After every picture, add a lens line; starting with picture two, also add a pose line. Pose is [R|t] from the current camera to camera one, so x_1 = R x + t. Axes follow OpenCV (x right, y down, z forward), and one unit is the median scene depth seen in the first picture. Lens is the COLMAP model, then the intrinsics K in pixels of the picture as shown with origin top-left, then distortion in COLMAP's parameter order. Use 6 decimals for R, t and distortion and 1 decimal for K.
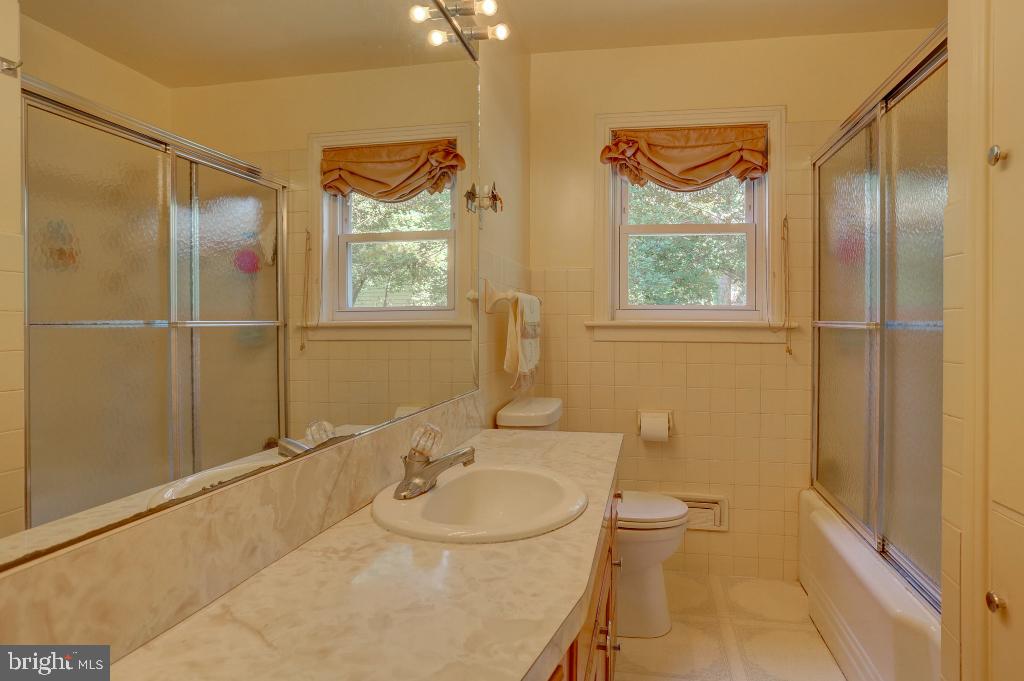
lens RADIAL K [[651.4, 0, 516.2], [0, 651.4, 302.0], [0, 0, 1]] dist [-0.090939, 0.057264]
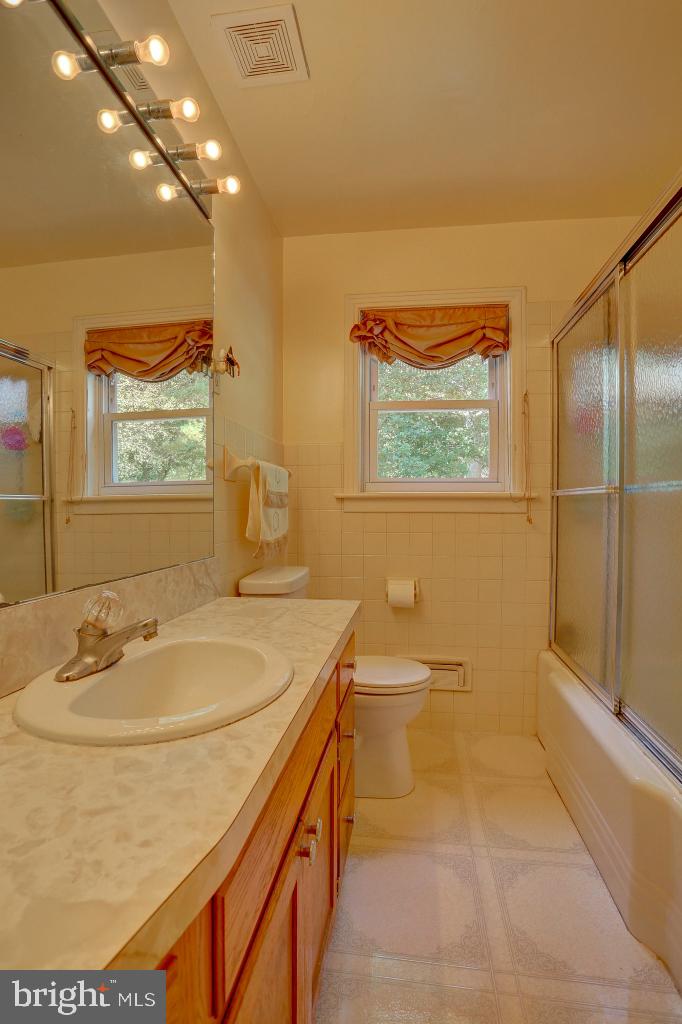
lens RADIAL K [[506.2, 0, 341.0], [0, 506.2, 512.0], [0, 0, 1]] dist [-0.093465, 0.038427]
pose [[0.999165, -0.006082, 0.040392, 0.086909], [0.004991, 0.999621, 0.027070, 0.040416], [-0.040542, -0.026845, 0.998817, 0.201482]]
